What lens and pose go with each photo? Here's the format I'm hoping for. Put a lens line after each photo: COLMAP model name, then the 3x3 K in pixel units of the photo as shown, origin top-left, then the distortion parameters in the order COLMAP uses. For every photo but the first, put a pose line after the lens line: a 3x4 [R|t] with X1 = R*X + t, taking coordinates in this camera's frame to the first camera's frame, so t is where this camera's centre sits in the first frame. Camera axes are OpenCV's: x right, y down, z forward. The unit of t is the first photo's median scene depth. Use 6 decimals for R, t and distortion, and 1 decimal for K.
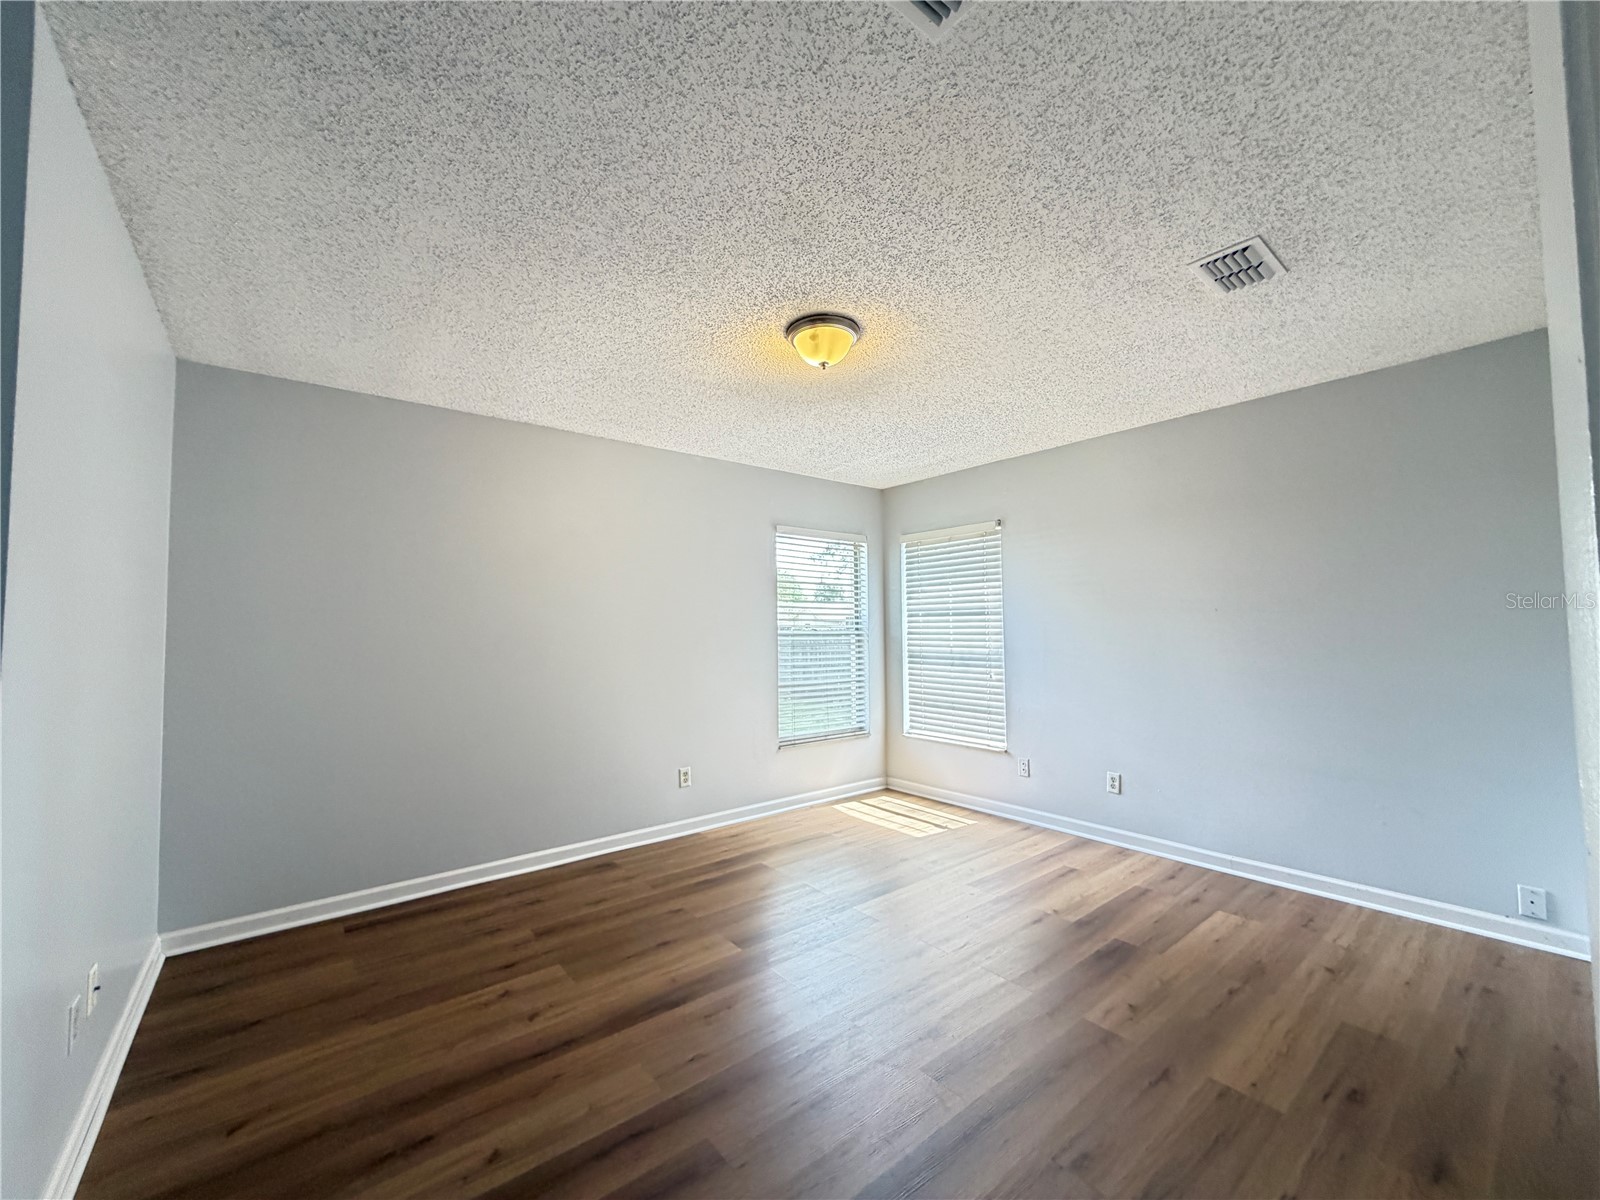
lens RADIAL K [[638.0, 0, 796.3], [0, 638.0, 600.6], [0, 0, 1]] dist [0.000081, 0.000523]
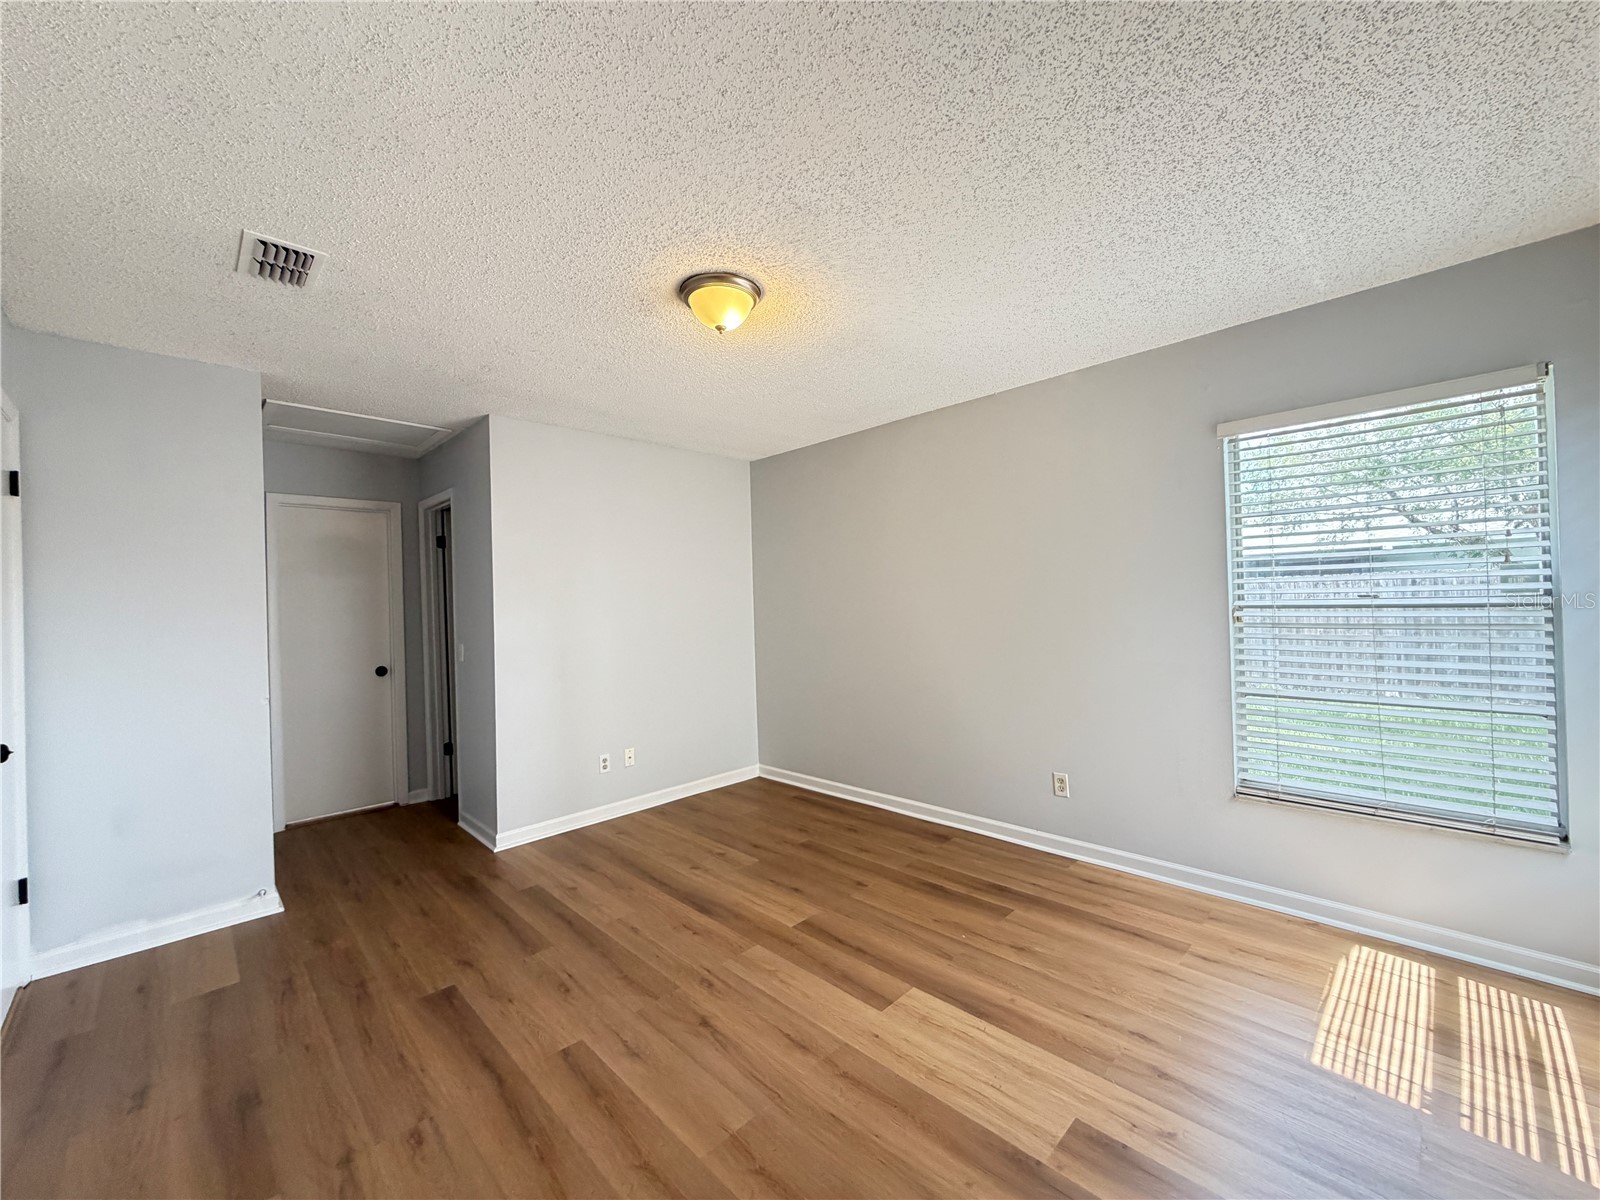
lens RADIAL K [[638.0, 0, 795.1], [0, 638.0, 600.2], [0, 0, 1]] dist [0.000081, 0.000523]
pose [[0.089811, -0.004430, -0.995949, 0.698859], [0.075738, 0.997125, 0.002394, 0.021114], [0.993075, -0.075646, 0.089888, 0.717579]]
